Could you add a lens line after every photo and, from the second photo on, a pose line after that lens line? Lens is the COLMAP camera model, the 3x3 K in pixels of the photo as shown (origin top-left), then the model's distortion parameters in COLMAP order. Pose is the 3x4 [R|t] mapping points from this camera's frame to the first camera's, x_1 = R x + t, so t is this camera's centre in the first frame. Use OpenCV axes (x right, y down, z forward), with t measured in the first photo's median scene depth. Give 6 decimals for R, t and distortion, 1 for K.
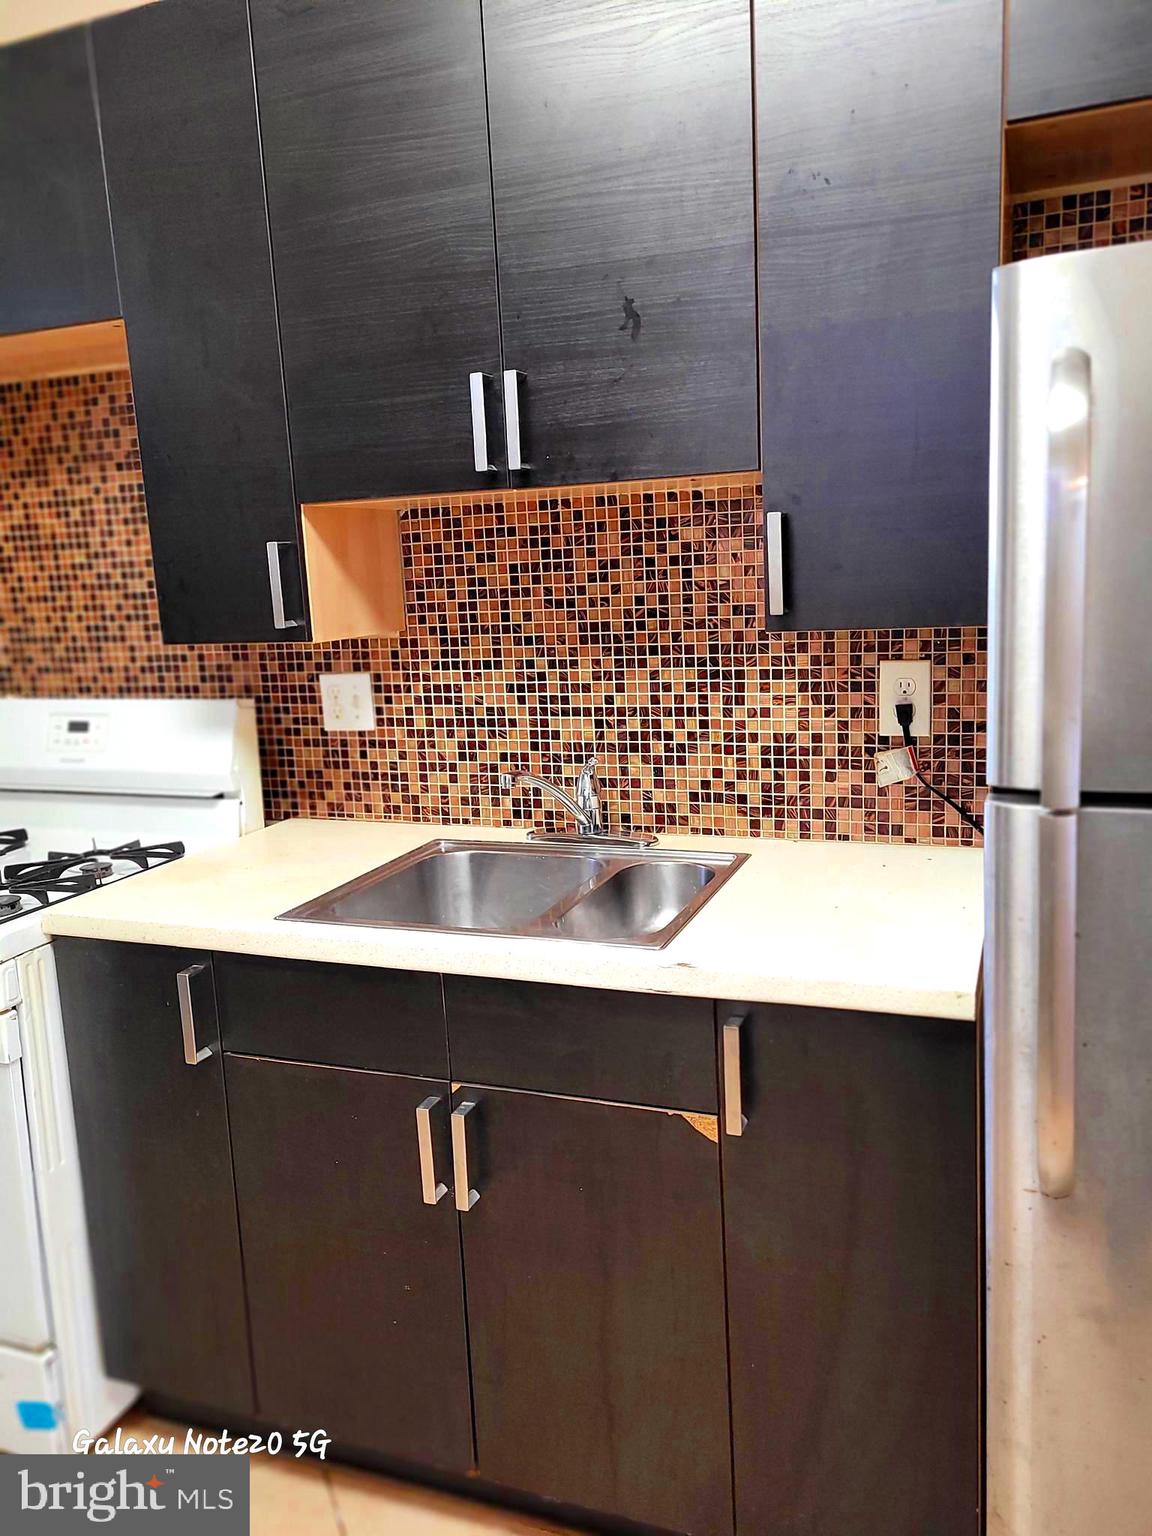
lens RADIAL K [[1159.7, 0, 581.2], [0, 1159.7, 761.3], [0, 0, 1]] dist [0.054528, -0.038367]
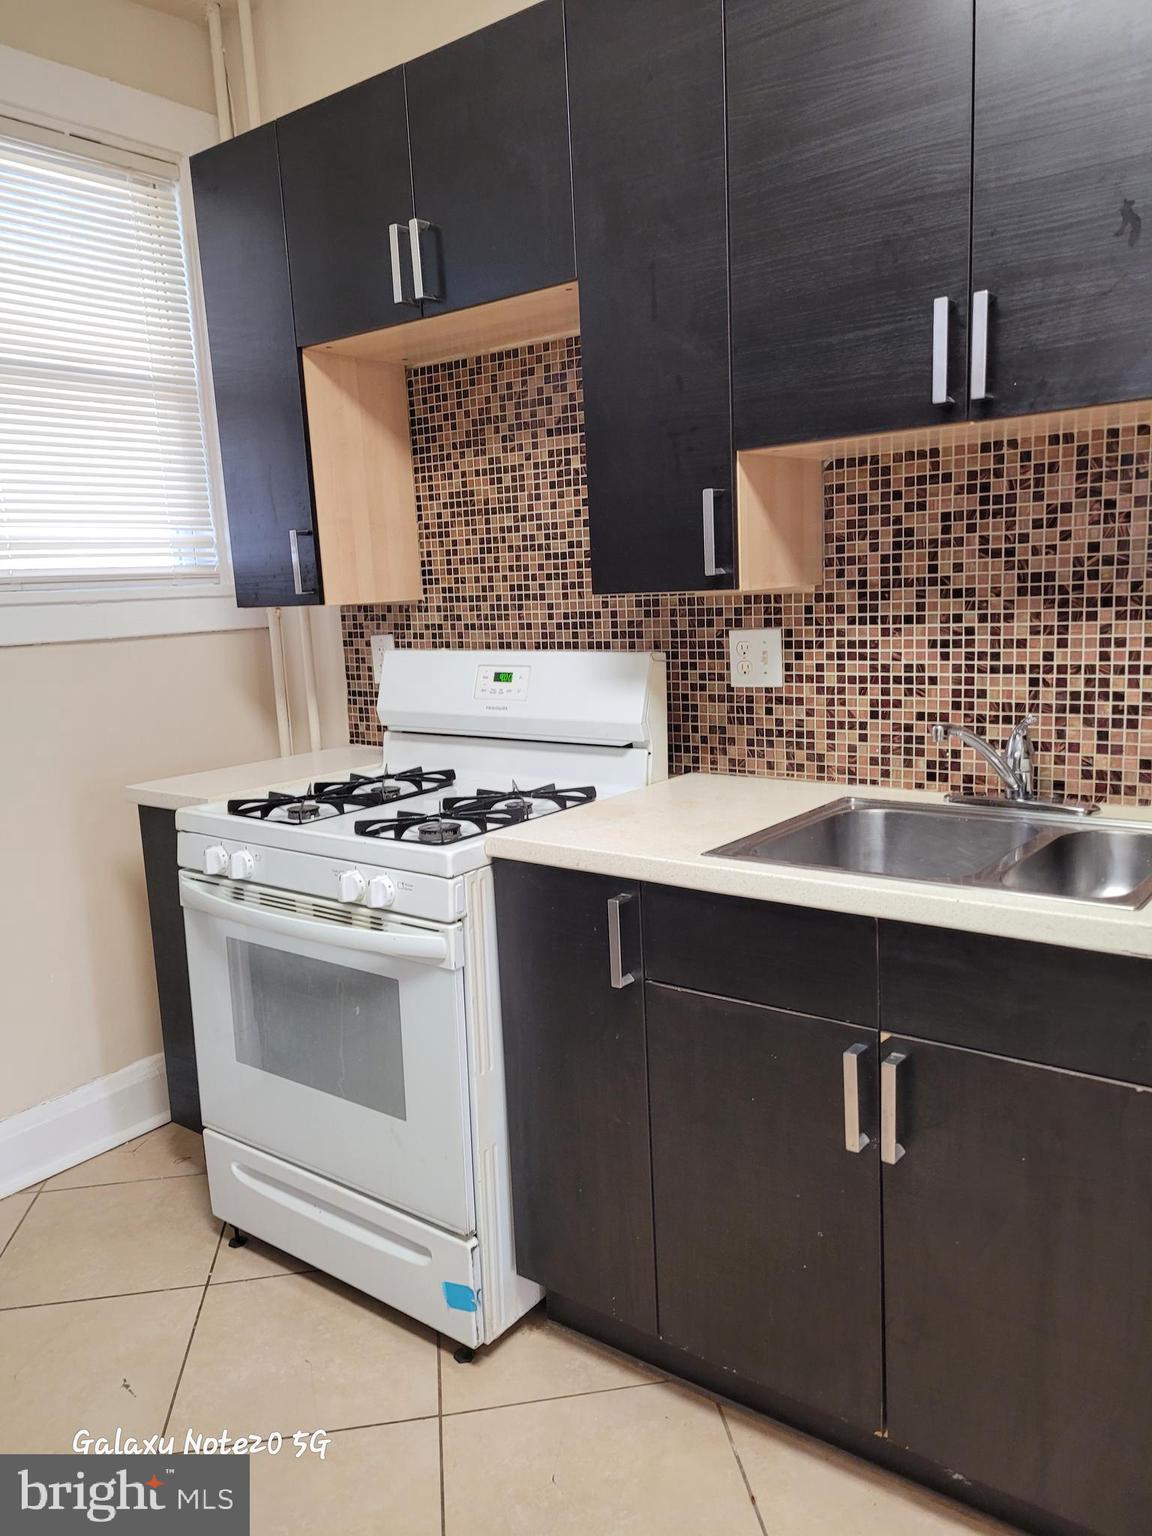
lens RADIAL K [[1159.7, 0, 566.2], [0, 1159.7, 776.5], [0, 0, 1]] dist [0.054528, -0.038367]
pose [[0.956592, 0.050896, -0.286953, -0.071422], [-0.046957, 0.998685, 0.020597, 0.041777], [0.287623, -0.006228, 0.957723, -0.006570]]
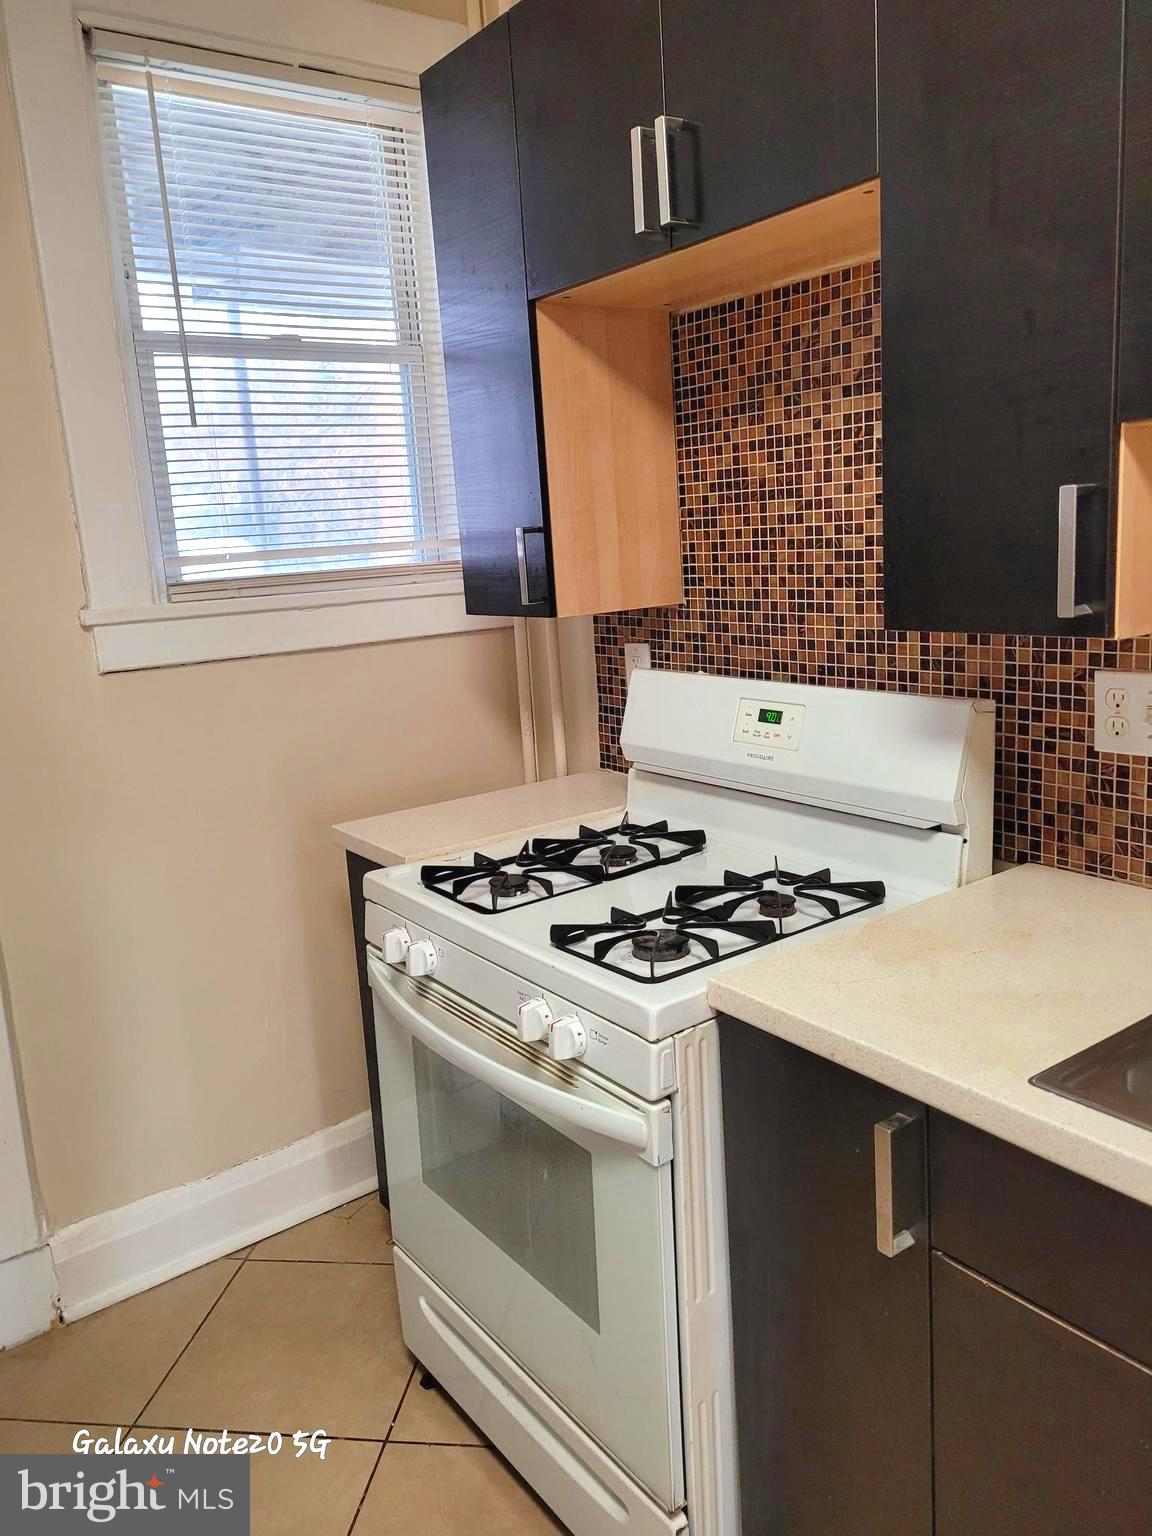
lens RADIAL K [[1159.7, 0, 577.2], [0, 1159.7, 755.2], [0, 0, 1]] dist [0.054528, -0.038367]
pose [[0.841281, 0.097613, -0.531712, -0.119124], [-0.068762, 0.994896, 0.073849, -0.060379], [0.536207, -0.025566, 0.843699, 0.264232]]
